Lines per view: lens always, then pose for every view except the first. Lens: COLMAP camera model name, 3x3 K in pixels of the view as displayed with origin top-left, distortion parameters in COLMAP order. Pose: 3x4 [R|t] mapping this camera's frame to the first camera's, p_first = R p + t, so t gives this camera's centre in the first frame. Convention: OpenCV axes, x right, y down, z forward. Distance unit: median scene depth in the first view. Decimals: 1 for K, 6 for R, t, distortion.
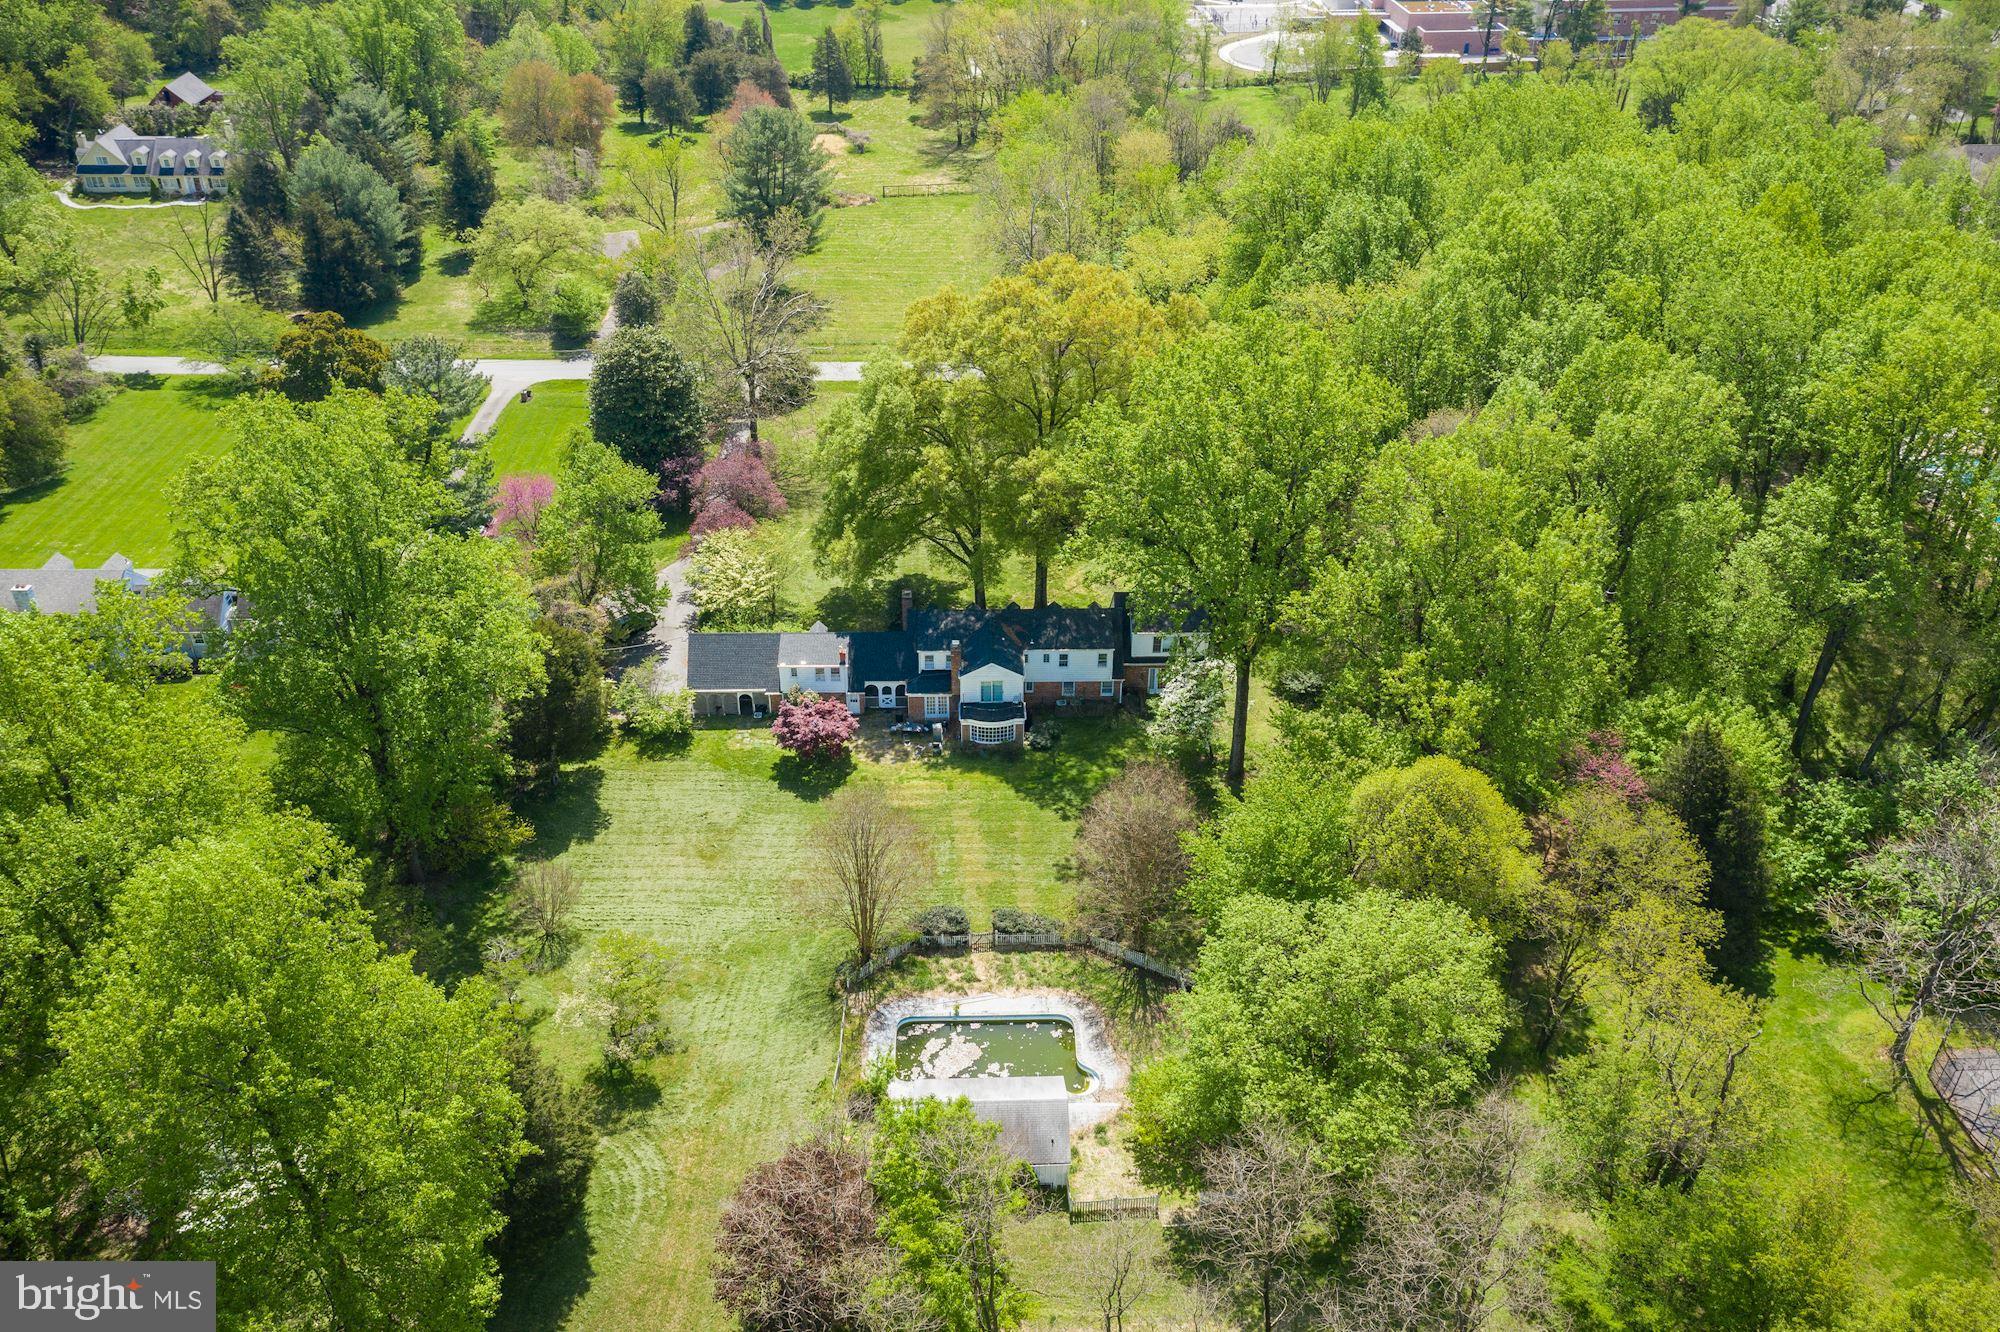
lens RADIAL K [[1436.5, 0, 1046.6], [0, 1436.5, 668.6], [0, 0, 1]] dist [0.001107, 0.029213]
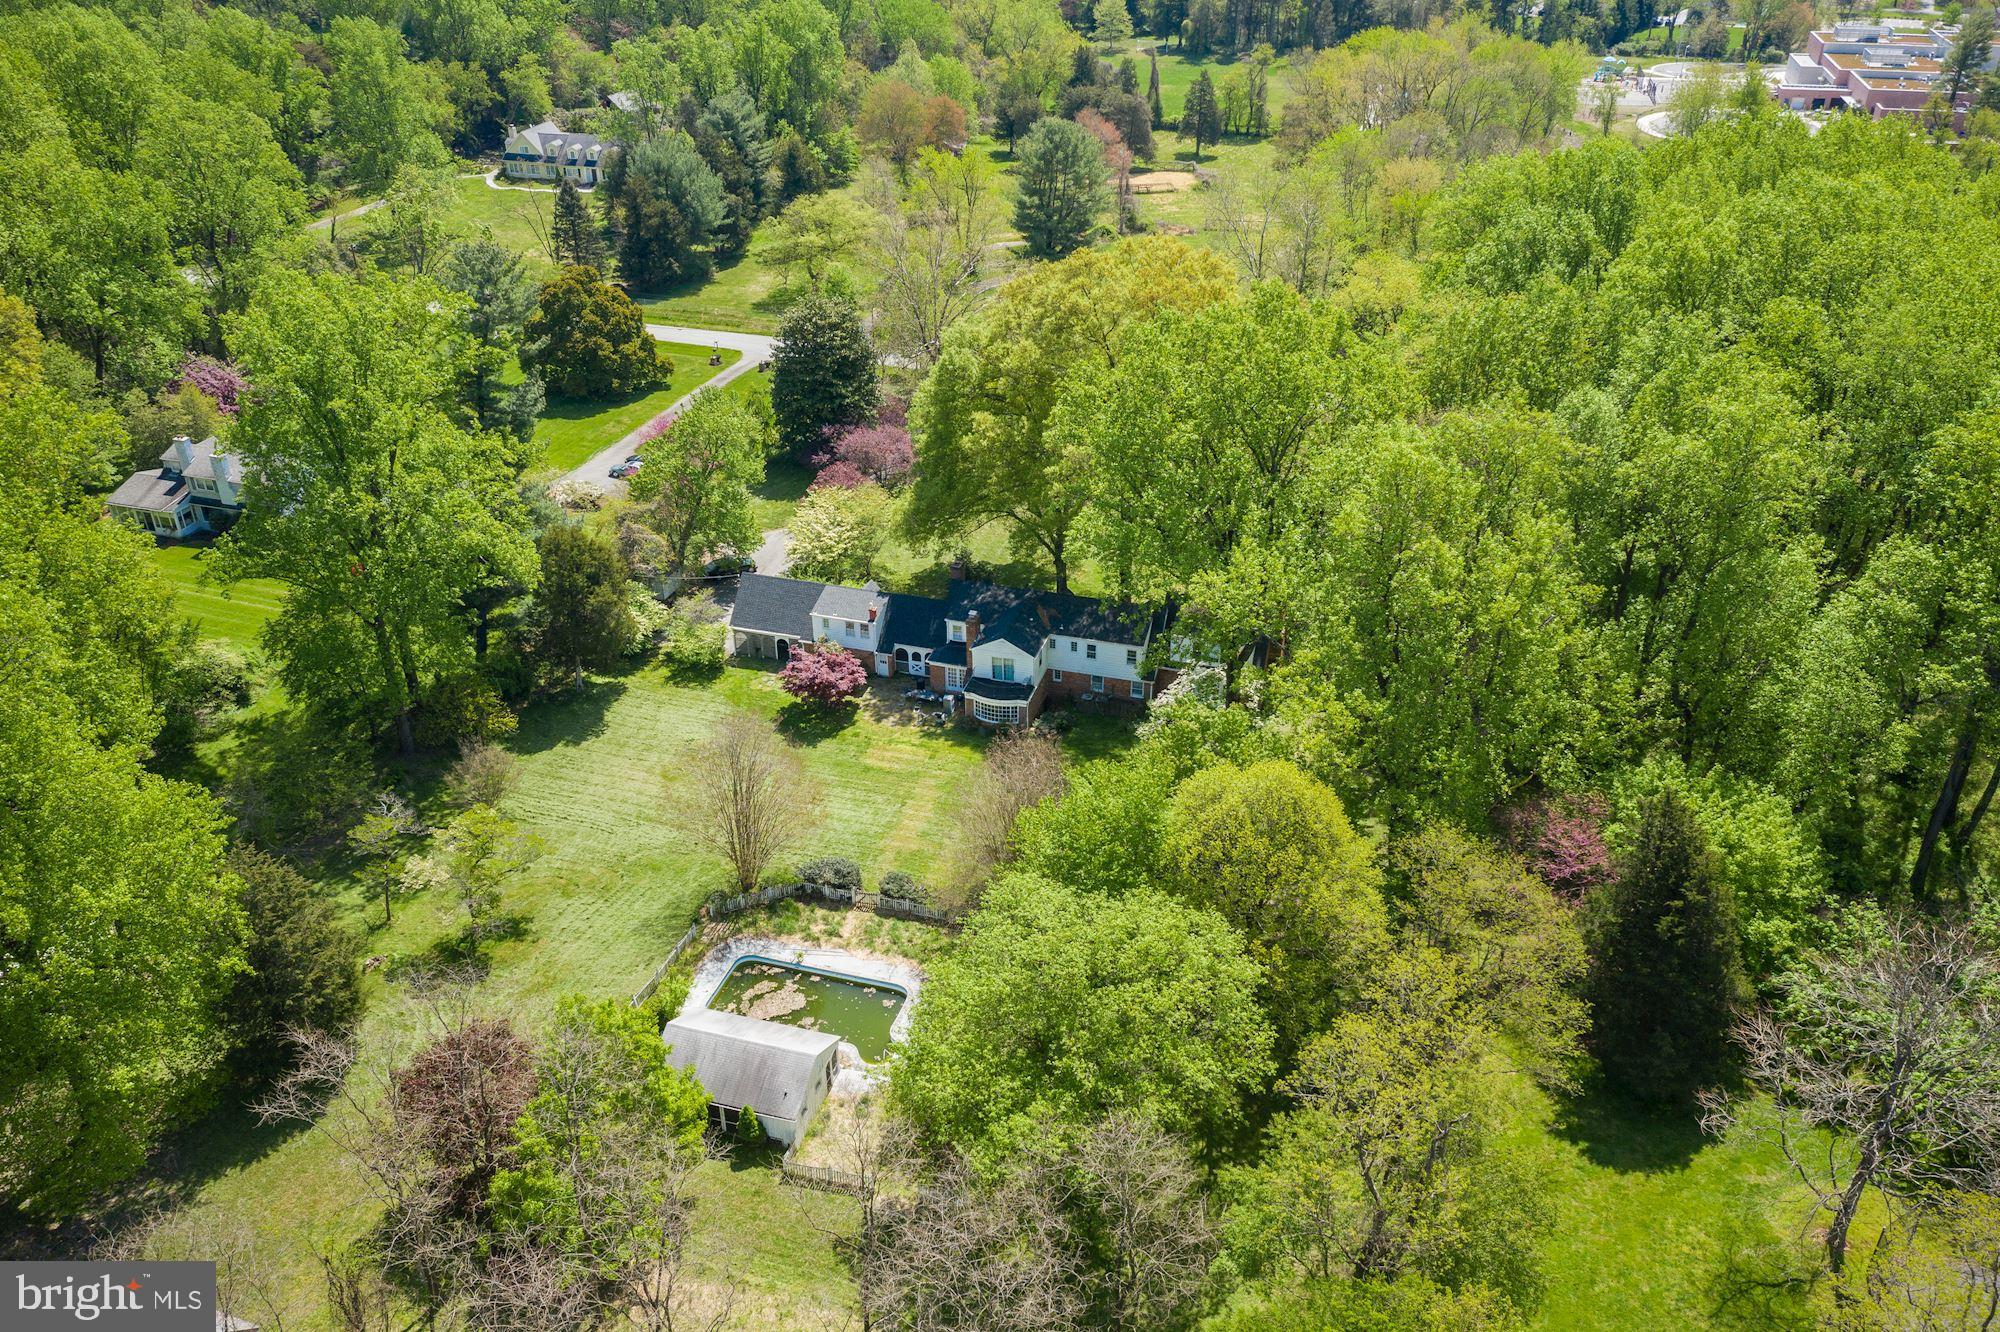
lens RADIAL K [[1436.5, 0, 1046.6], [0, 1436.5, 668.6], [0, 0, 1]] dist [0.001107, 0.029213]
pose [[0.954809, 0.147782, -0.257875, 0.232657], [-0.158642, 0.987097, -0.021706, 0.031136], [0.251340, 0.061635, 0.965934, 0.078092]]
